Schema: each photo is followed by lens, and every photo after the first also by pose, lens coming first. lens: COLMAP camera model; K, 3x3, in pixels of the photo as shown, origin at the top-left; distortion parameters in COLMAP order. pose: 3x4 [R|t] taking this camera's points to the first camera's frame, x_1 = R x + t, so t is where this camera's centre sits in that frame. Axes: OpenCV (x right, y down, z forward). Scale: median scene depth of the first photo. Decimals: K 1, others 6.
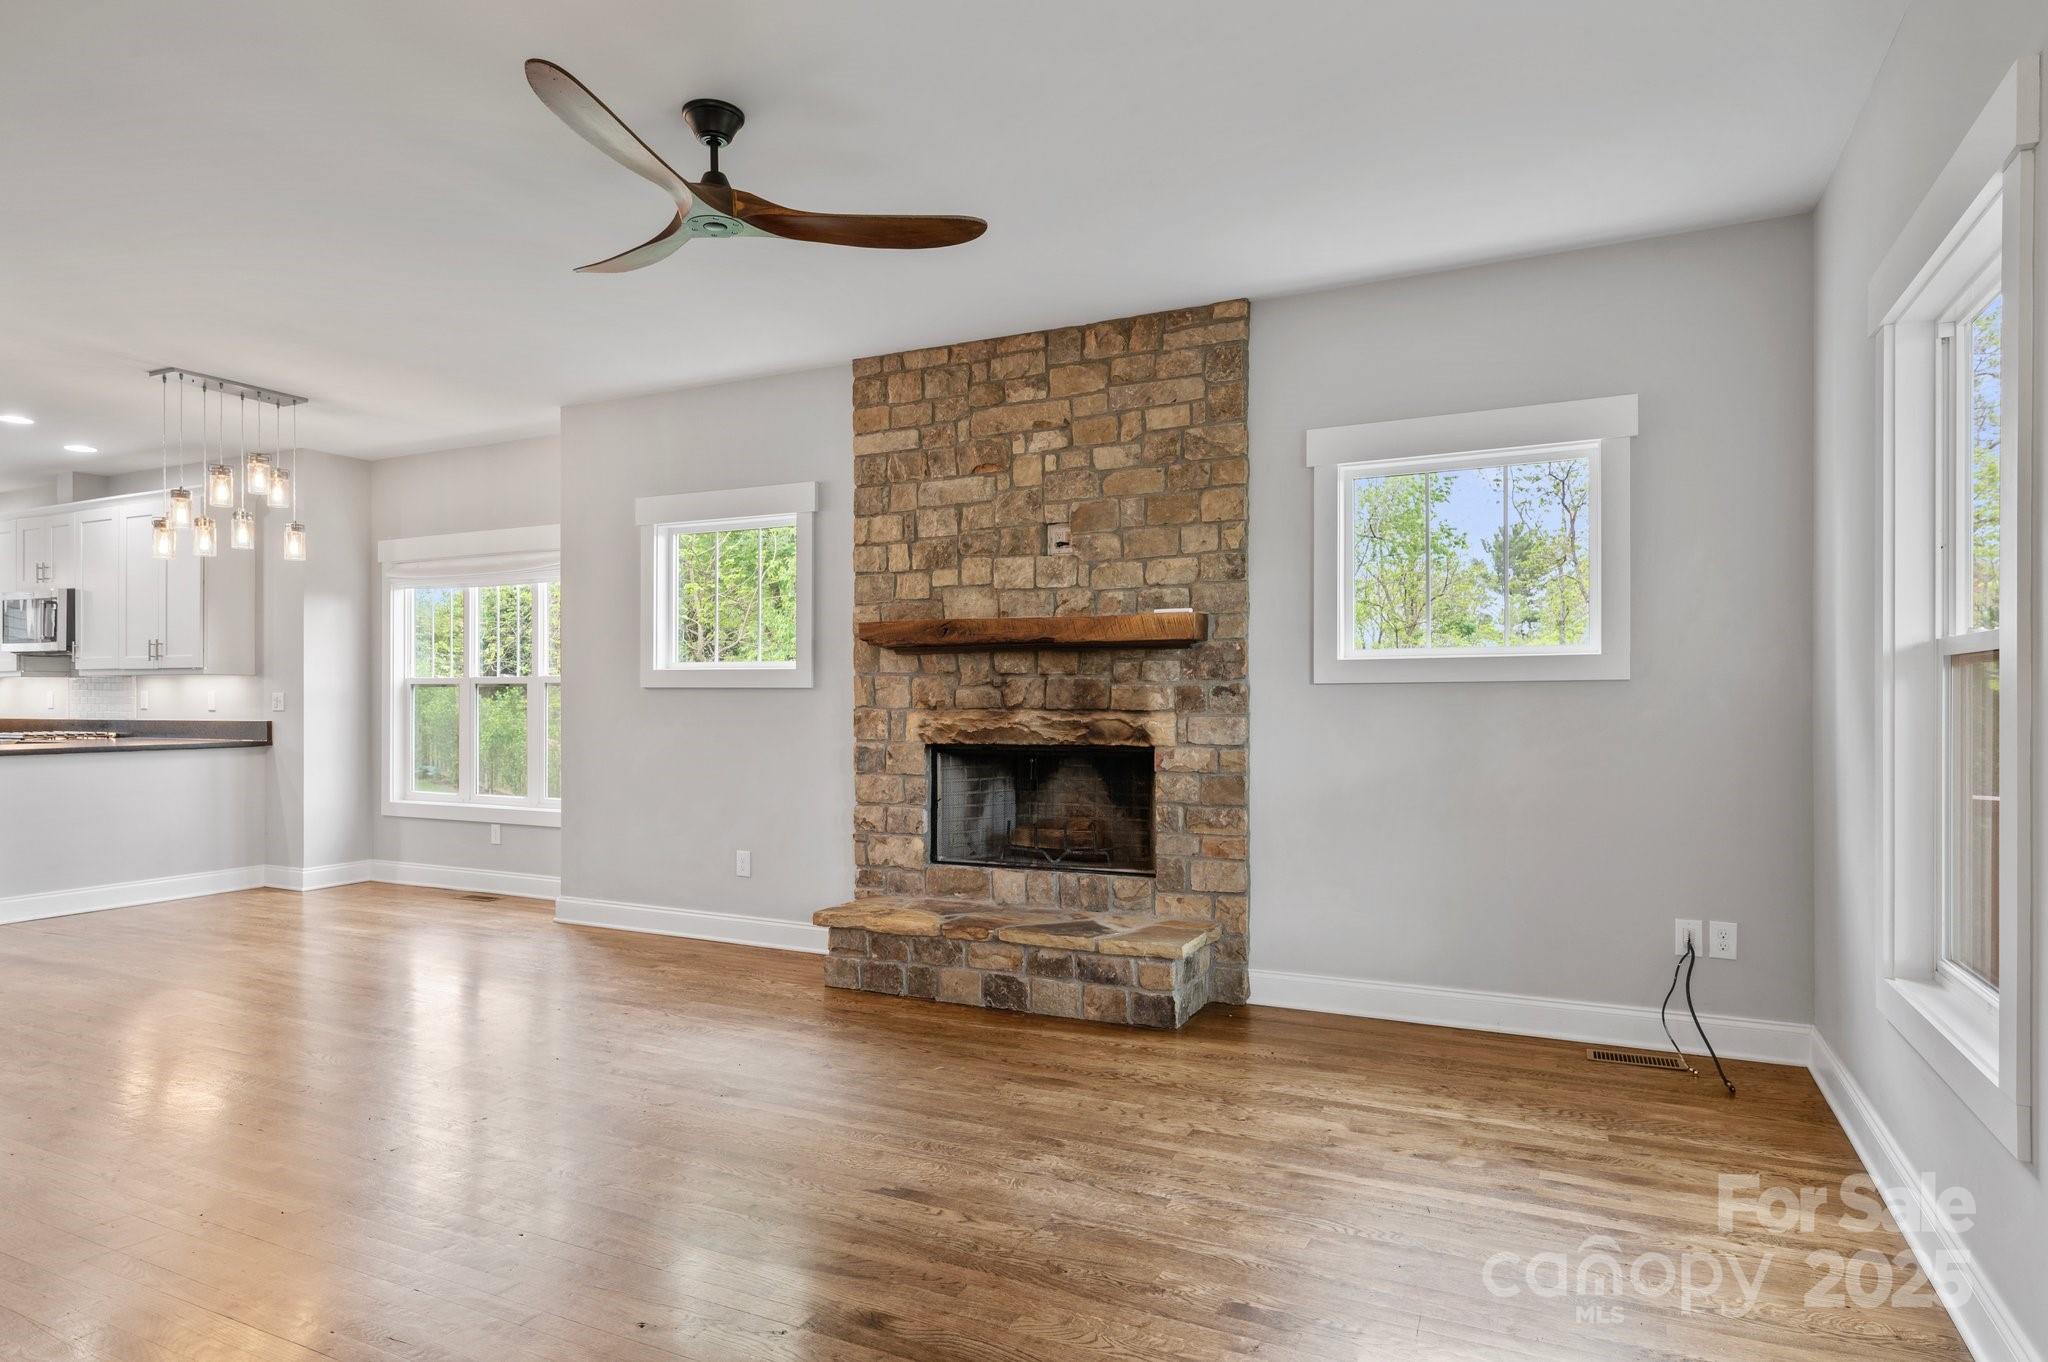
lens RADIAL K [[1165.5, 0, 1024.0], [0, 1165.5, 681.0], [0, 0, 1]] dist [0.004186, 0.000359]
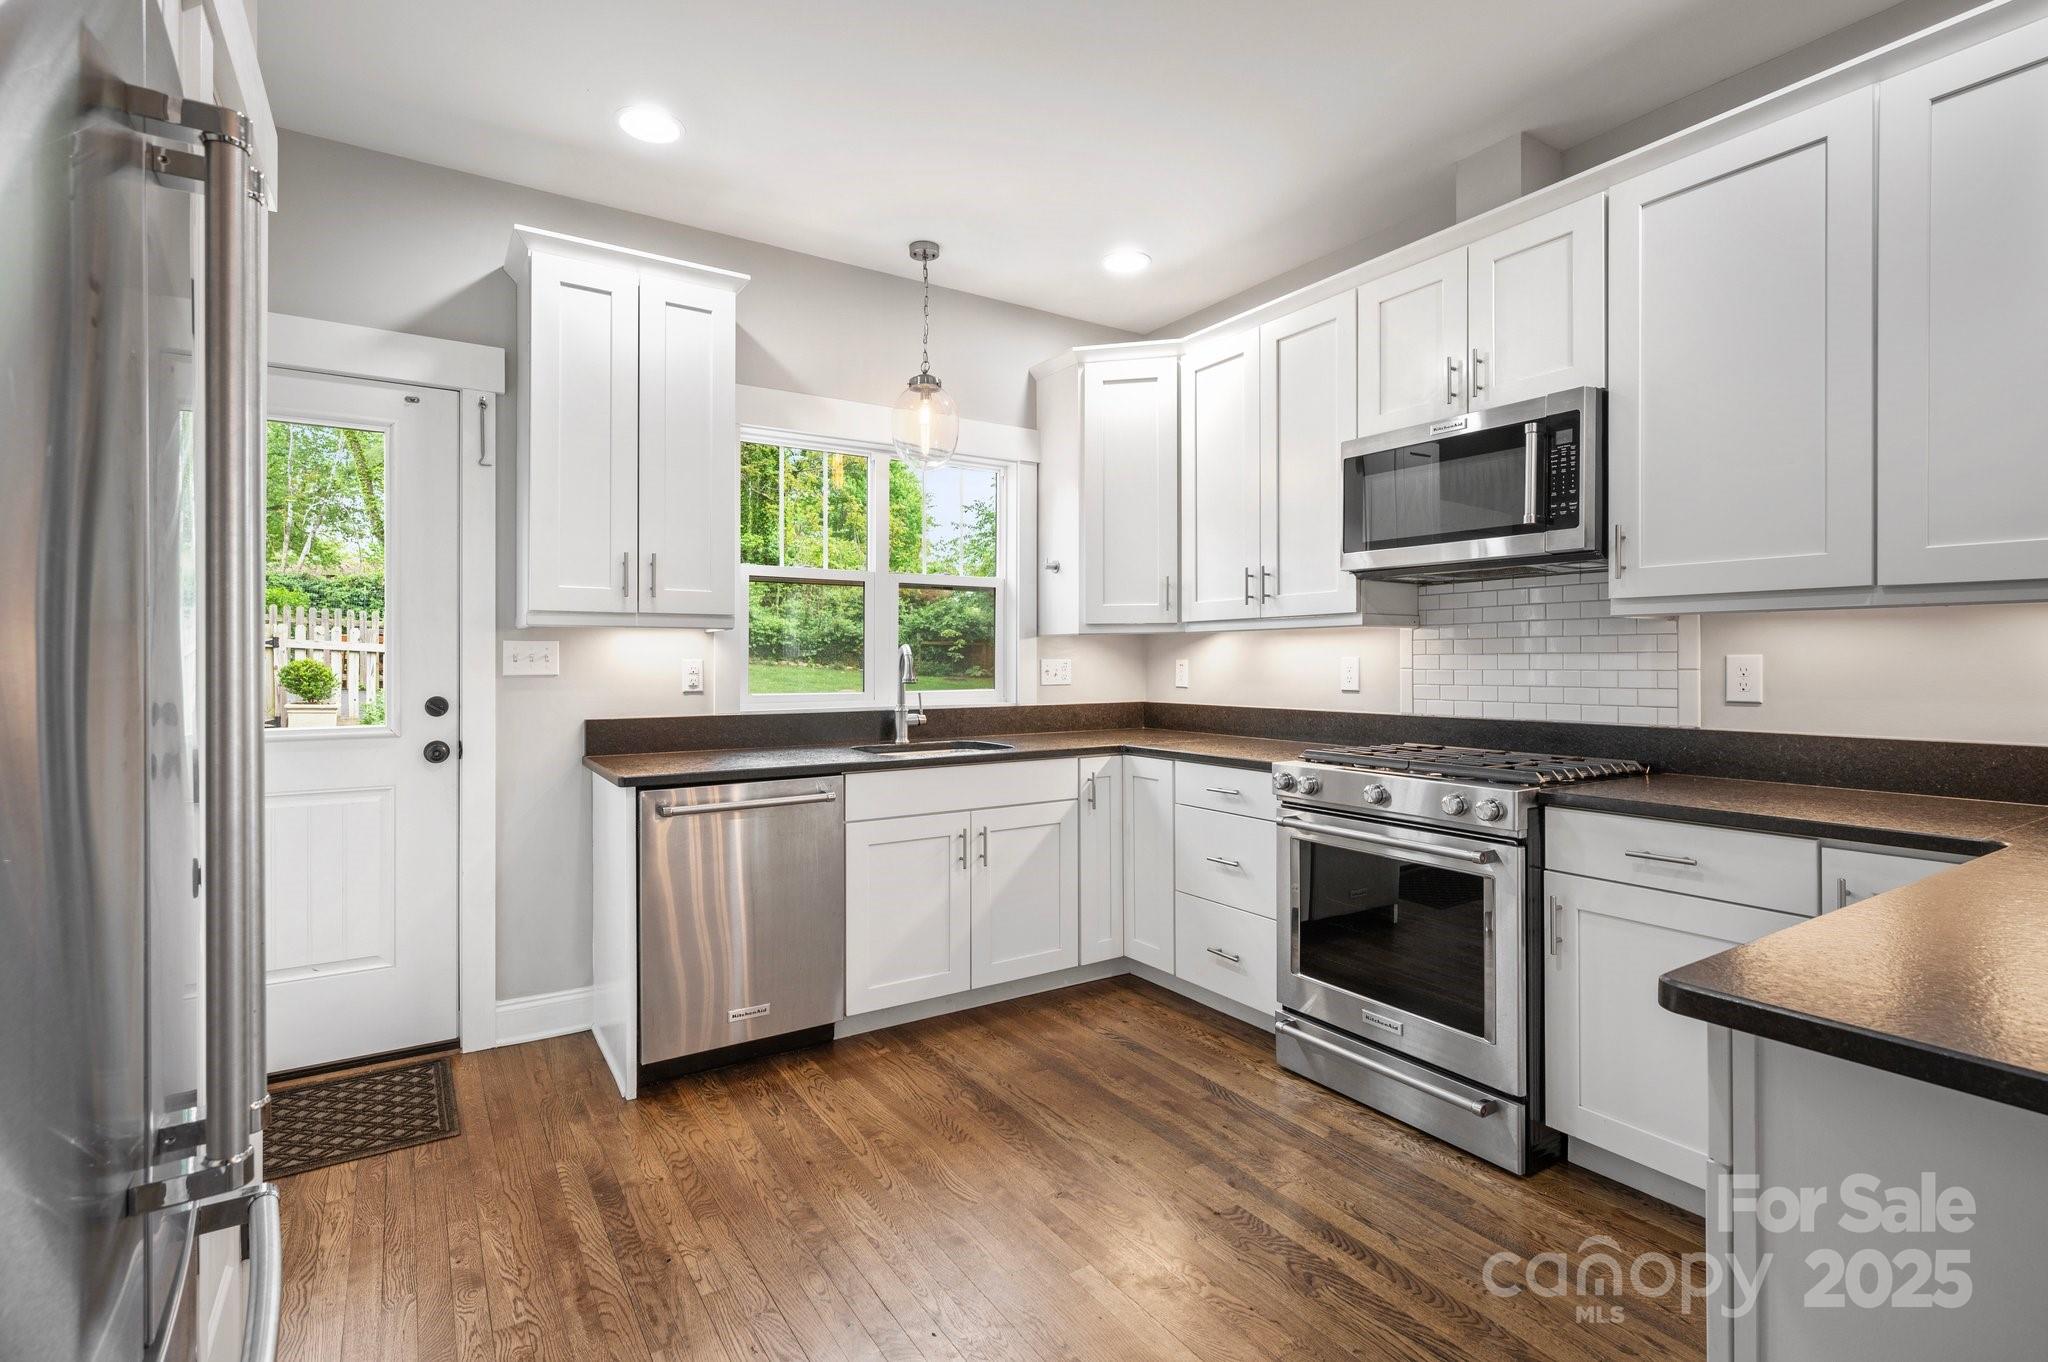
lens RADIAL K [[956.1, 0, 1027.5], [0, 956.1, 656.2], [0, 0, 1]] dist [-0.001518, 0.000058]
pose [[0.865142, 0.002227, -0.501522, -1.009446], [0.000530, 0.999986, 0.005354, 0.009118], [0.501527, -0.004897, 0.865128, 0.778476]]
